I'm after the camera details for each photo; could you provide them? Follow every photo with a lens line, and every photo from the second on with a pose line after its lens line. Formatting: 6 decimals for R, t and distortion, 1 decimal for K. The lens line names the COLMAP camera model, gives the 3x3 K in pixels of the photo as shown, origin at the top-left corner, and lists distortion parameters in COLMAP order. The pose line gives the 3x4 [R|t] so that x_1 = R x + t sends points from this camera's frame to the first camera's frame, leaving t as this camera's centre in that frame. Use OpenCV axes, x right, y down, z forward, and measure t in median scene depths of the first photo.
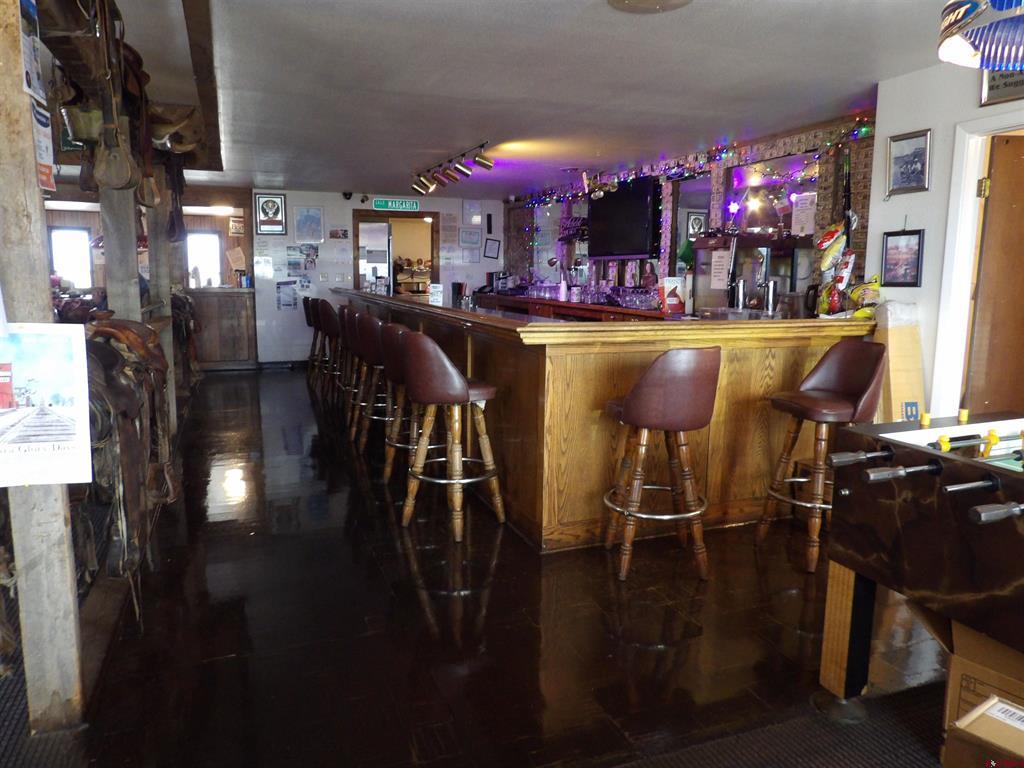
lens RADIAL K [[722.6, 0, 508.8], [0, 722.6, 380.3], [0, 0, 1]] dist [-0.024644, 0.001710]
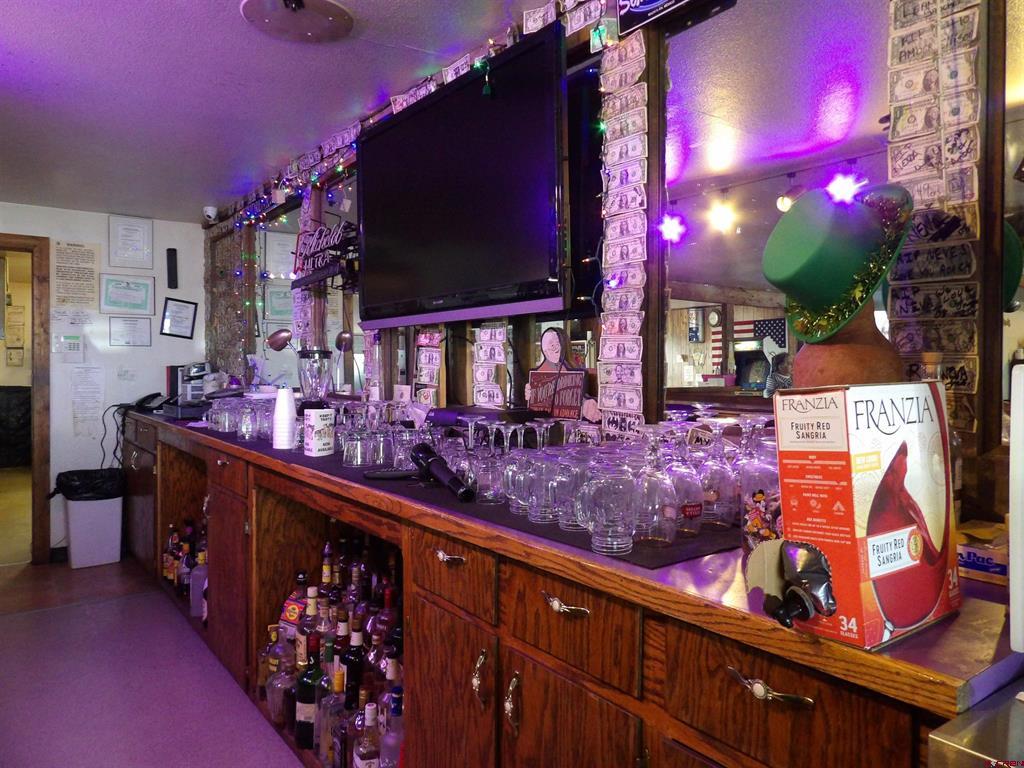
lens RADIAL K [[722.6, 0, 509.5], [0, 722.6, 382.7], [0, 0, 1]] dist [-0.024644, 0.001710]
pose [[0.964560, -0.014051, 0.263488, 0.087496], [0.046598, 0.991957, -0.117685, -0.095453], [-0.259715, 0.125792, 0.957457, 0.647500]]
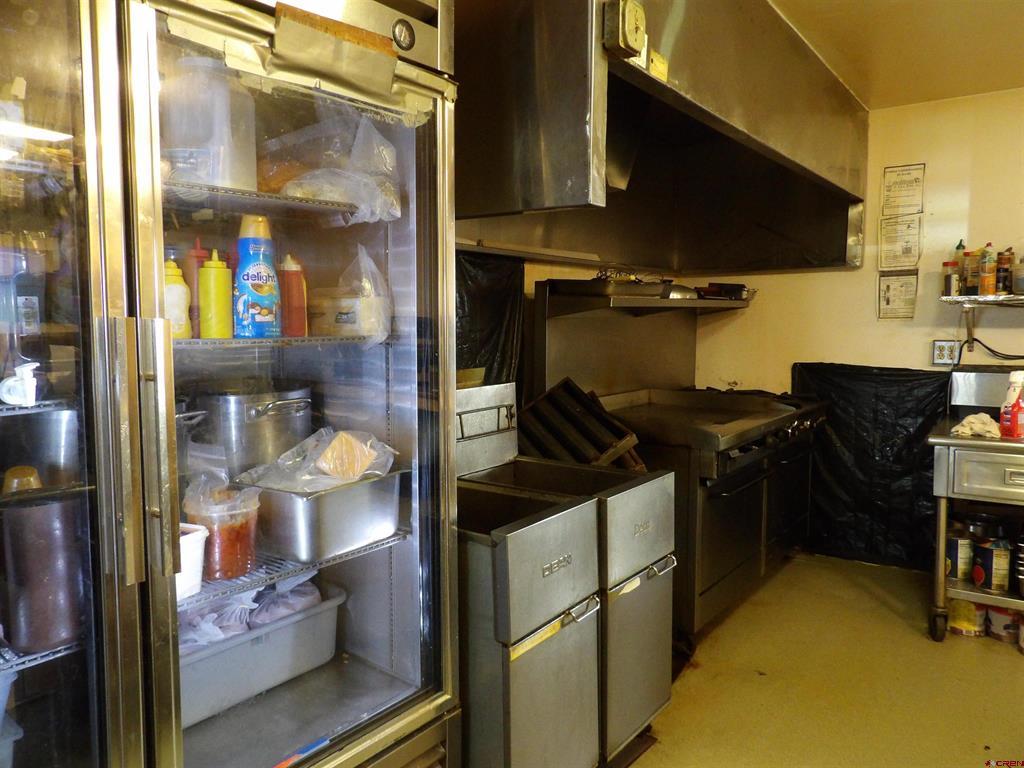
lens RADIAL K [[722.6, 0, 512.6], [0, 722.6, 378.6], [0, 0, 1]] dist [-0.024644, 0.001710]
pose [[0.534732, 0.051137, -0.843473, -0.020587], [-0.108254, 0.994088, -0.008361, -0.163831], [0.838059, 0.095780, 0.537107, 1.096048]]
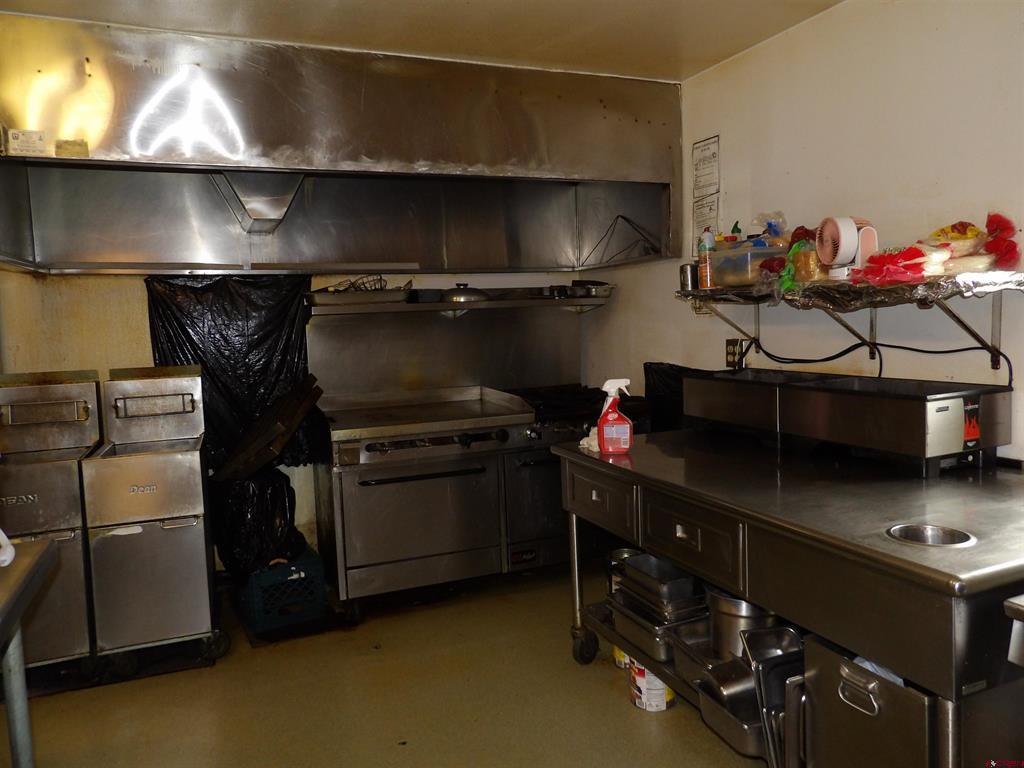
lens RADIAL K [[722.6, 0, 510.5], [0, 722.6, 383.7], [0, 0, 1]] dist [-0.024644, 0.001710]
pose [[0.010251, 0.080515, -0.996701, 0.058131], [-0.114979, 0.990237, 0.078810, -0.190015], [0.993315, 0.113792, 0.019409, 1.273898]]
